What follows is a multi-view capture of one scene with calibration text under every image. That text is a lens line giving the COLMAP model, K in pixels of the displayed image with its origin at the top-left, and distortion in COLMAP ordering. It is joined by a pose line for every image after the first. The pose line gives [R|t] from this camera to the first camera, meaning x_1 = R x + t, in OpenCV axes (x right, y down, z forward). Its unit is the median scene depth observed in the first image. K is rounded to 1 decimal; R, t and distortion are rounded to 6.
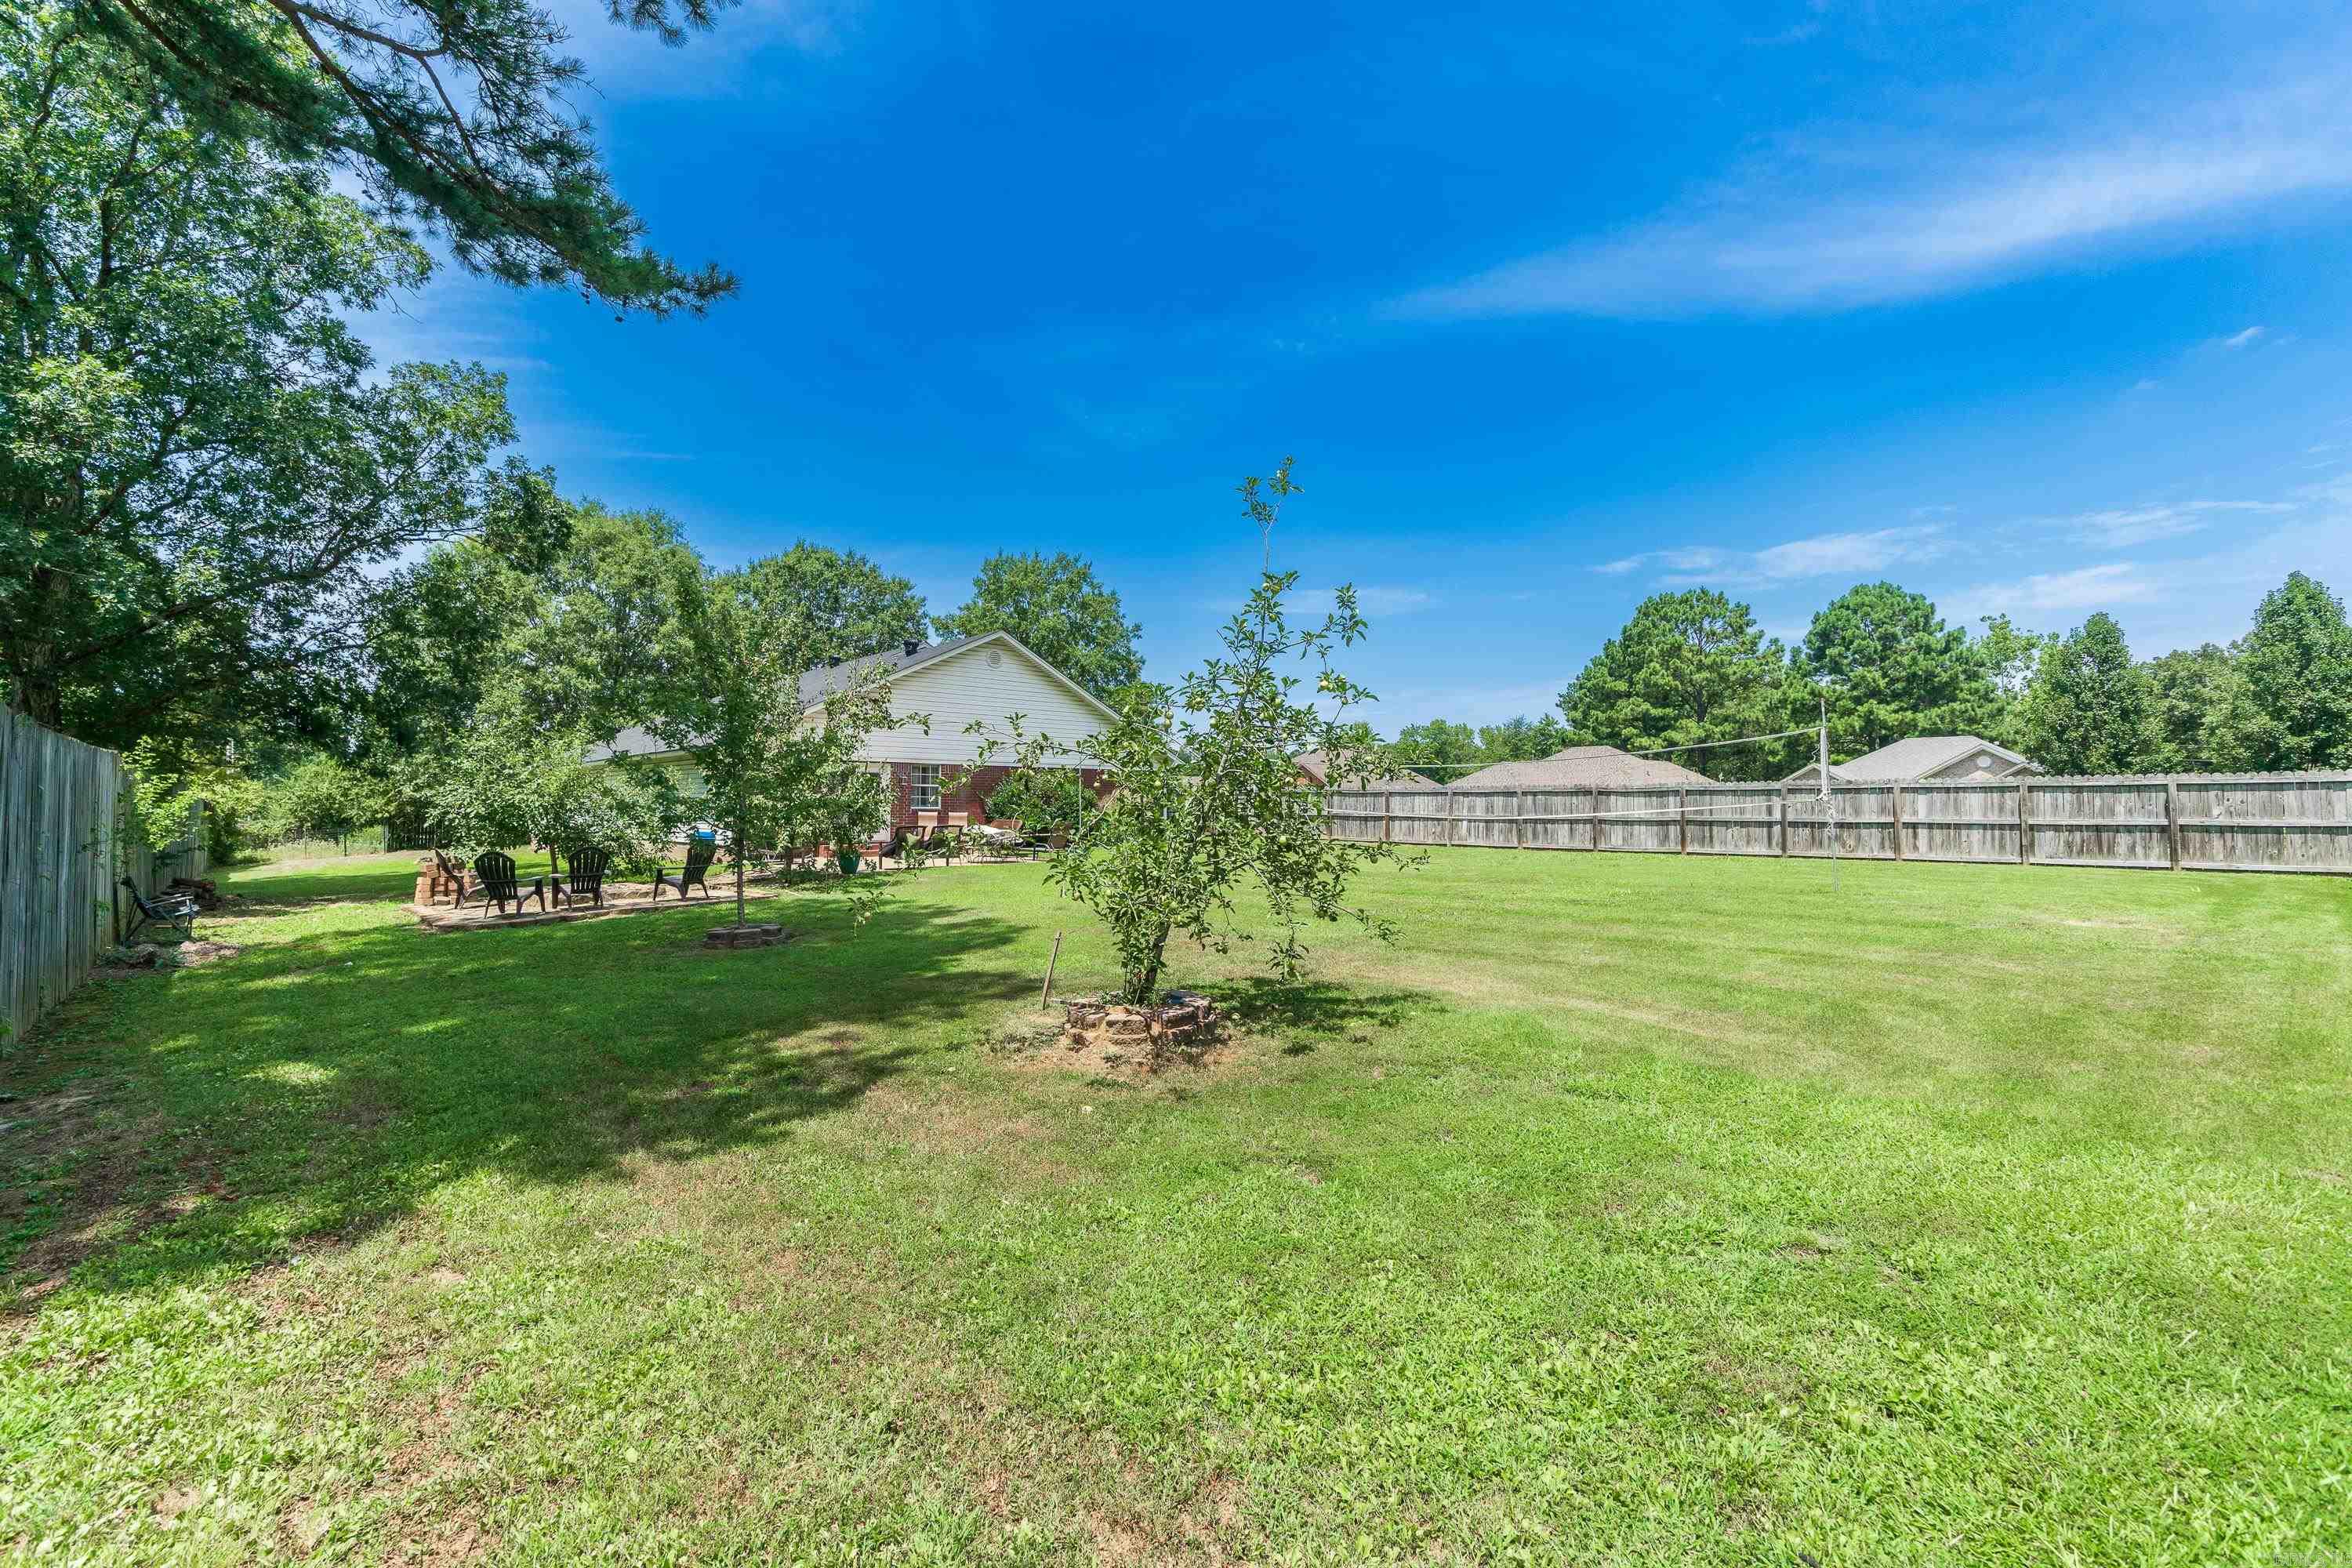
lens RADIAL K [[1030.8, 0, 1176.0], [0, 1030.8, 784.0], [0, 0, 1]] dist [0.001125, 0.000205]
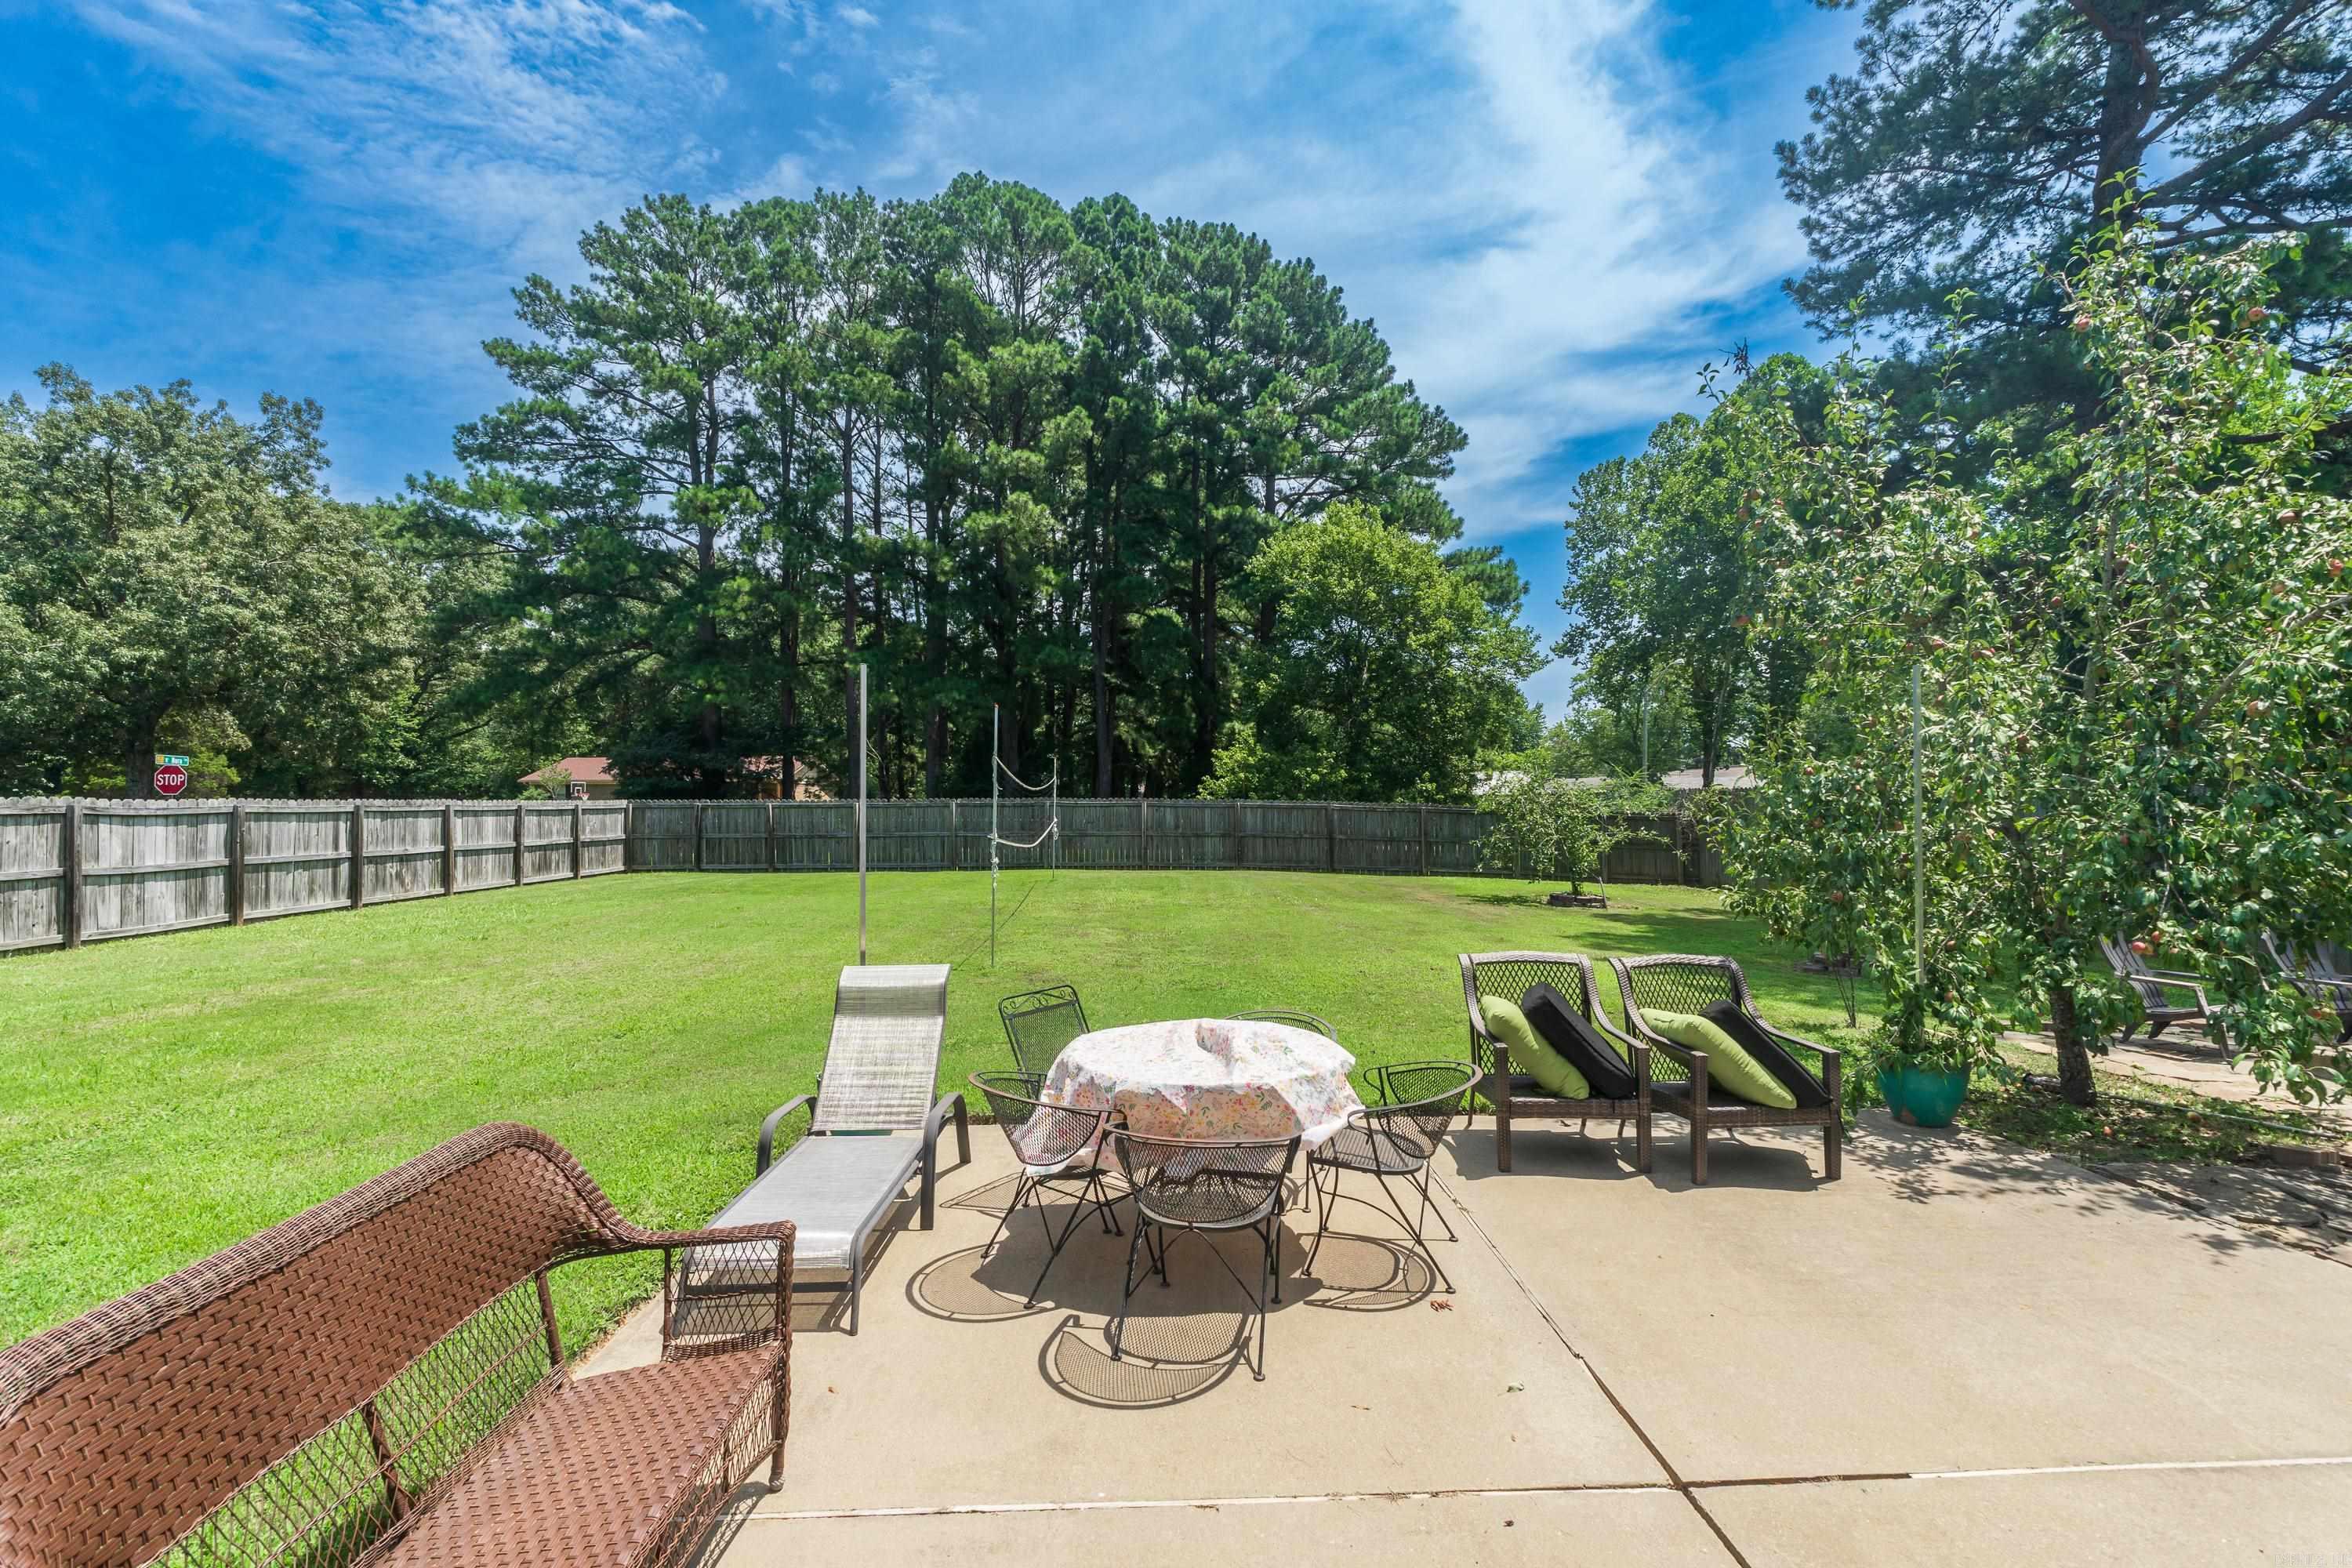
lens RADIAL K [[1018.6, 0, 1181.7], [0, 1018.6, 782.6], [0, 0, 1]] dist [-0.001090, -0.000295]
pose [[-0.766704, 0.018864, 0.641723, -0.285468], [-0.006797, 0.999274, -0.037495, 0.007173], [-0.641965, -0.033109, -0.766019, 1.133252]]
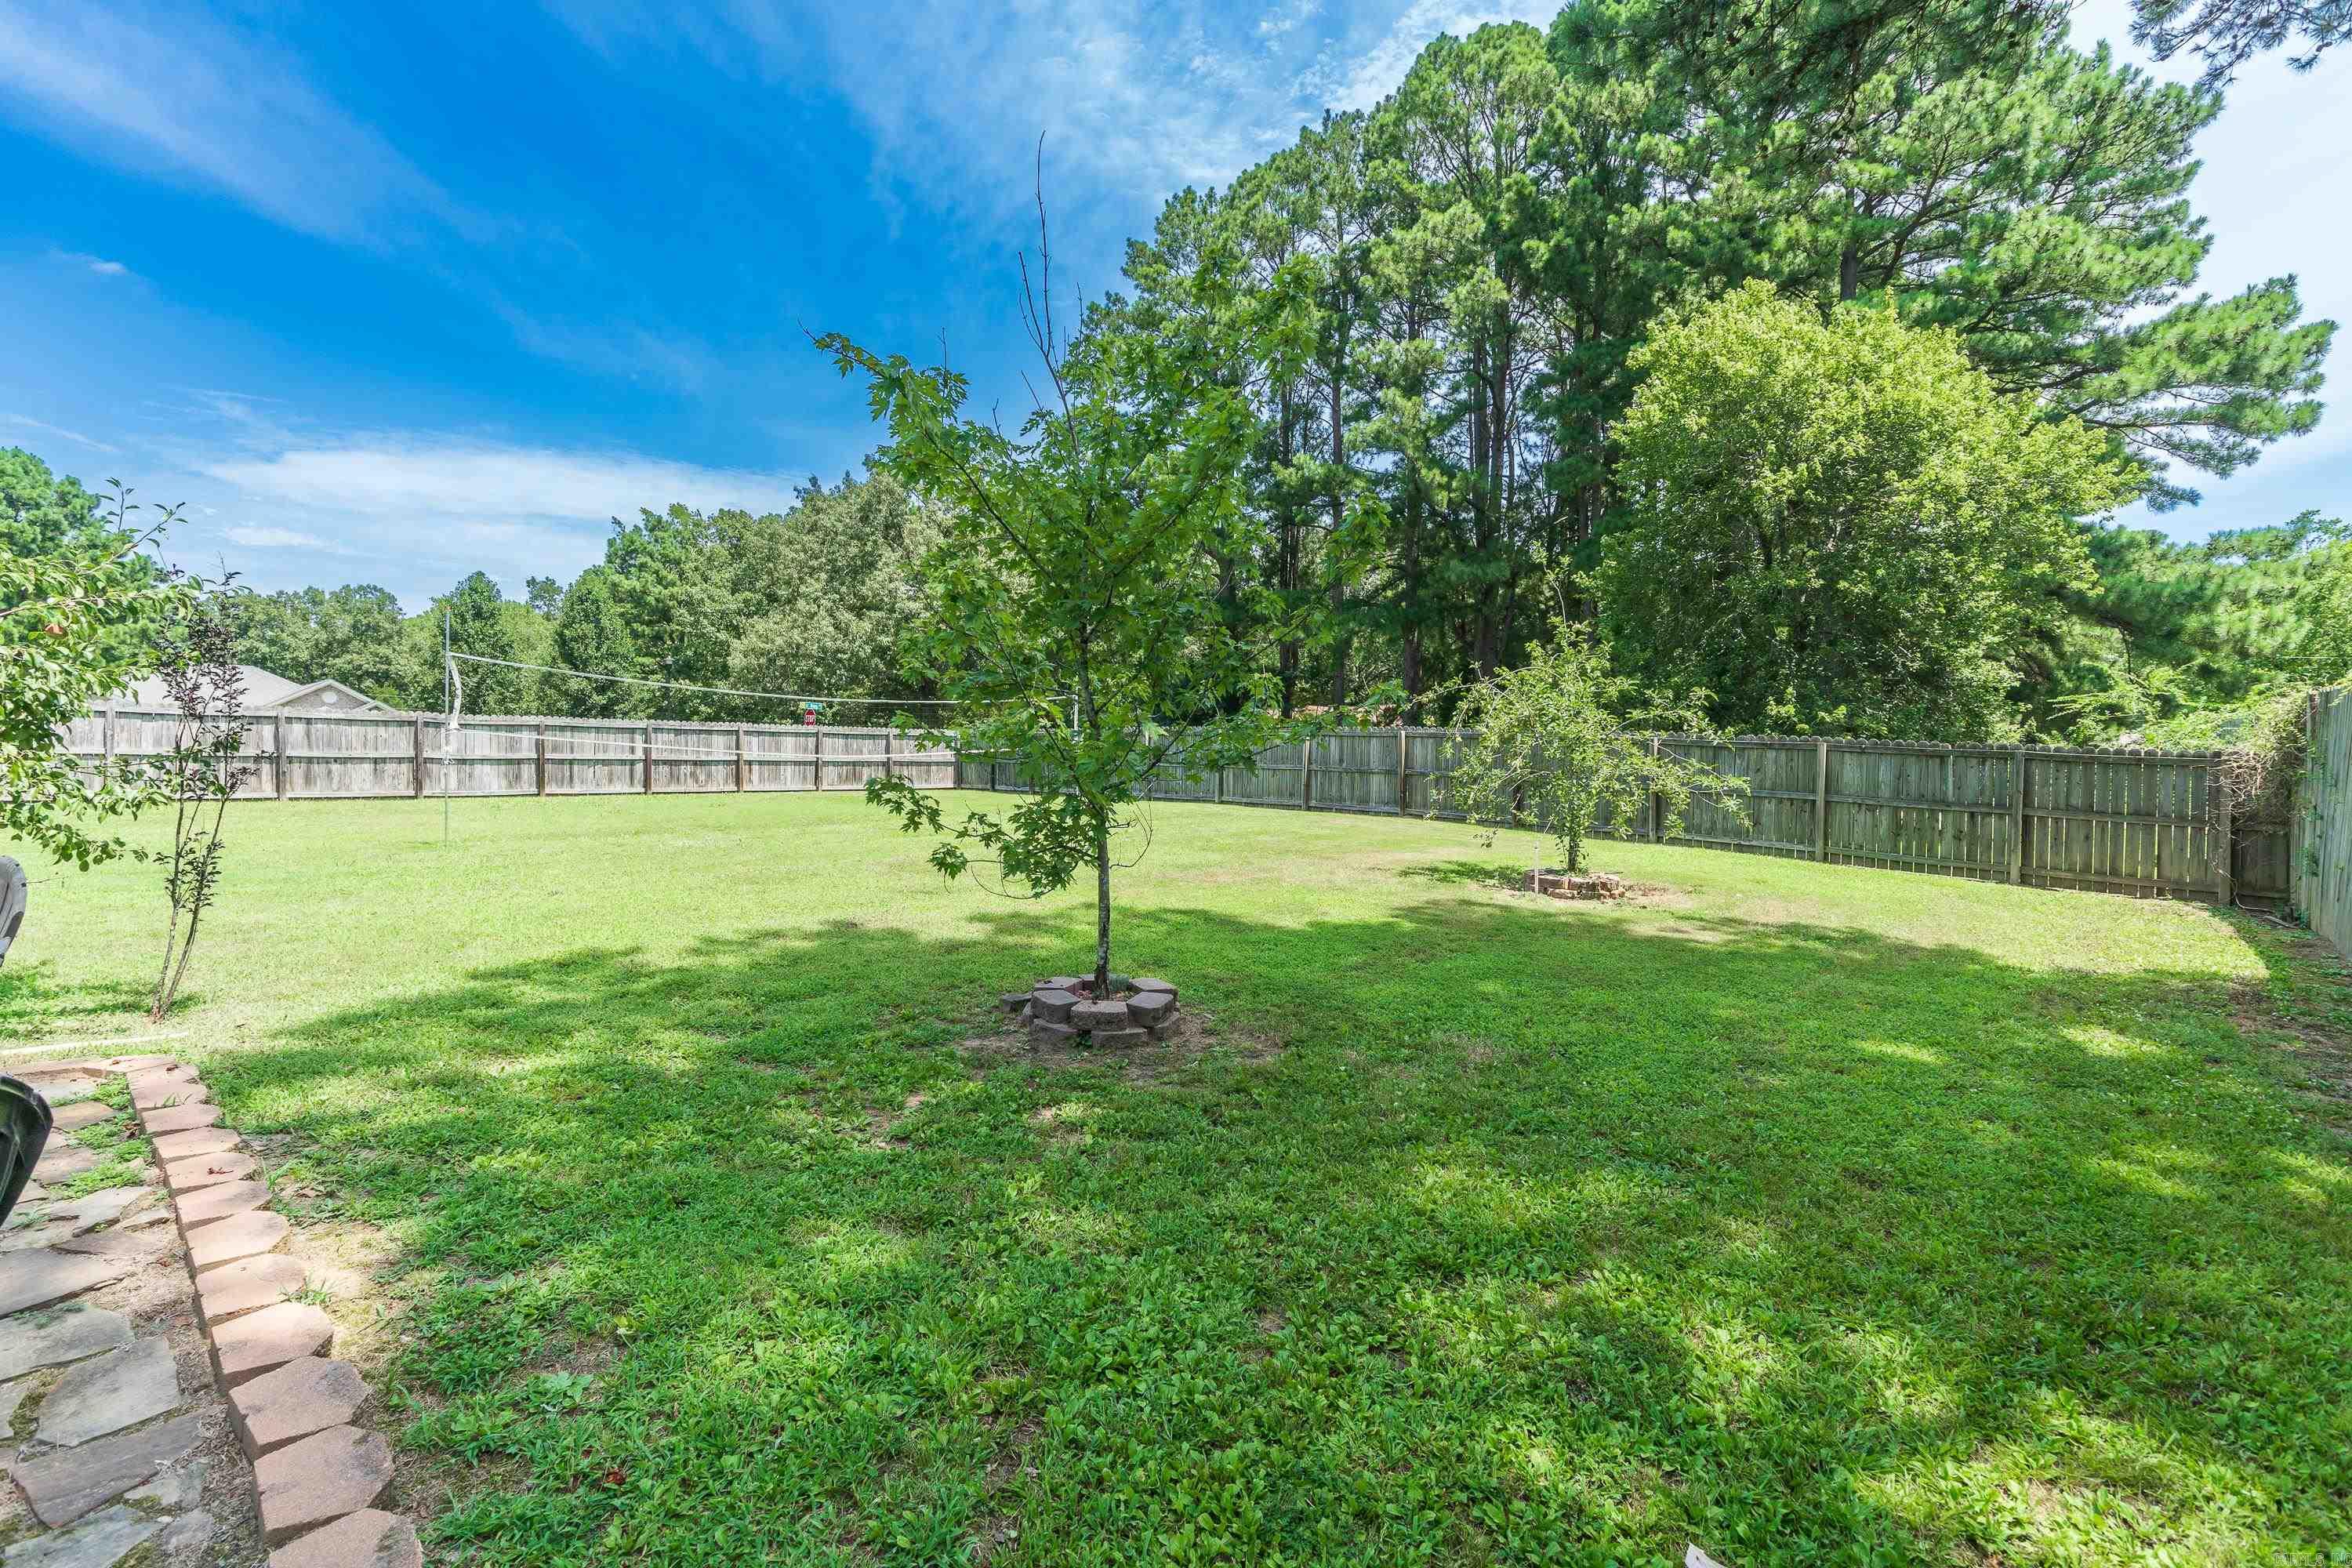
lens RADIAL K [[1018.6, 0, 1181.7], [0, 1018.6, 782.6], [0, 0, 1]] dist [-0.001090, -0.000295]
pose [[-0.078823, -0.025350, 0.996566, -0.457760], [-0.034765, 0.999138, 0.022666, 0.016959], [-0.996282, -0.032859, -0.079636, 0.527345]]
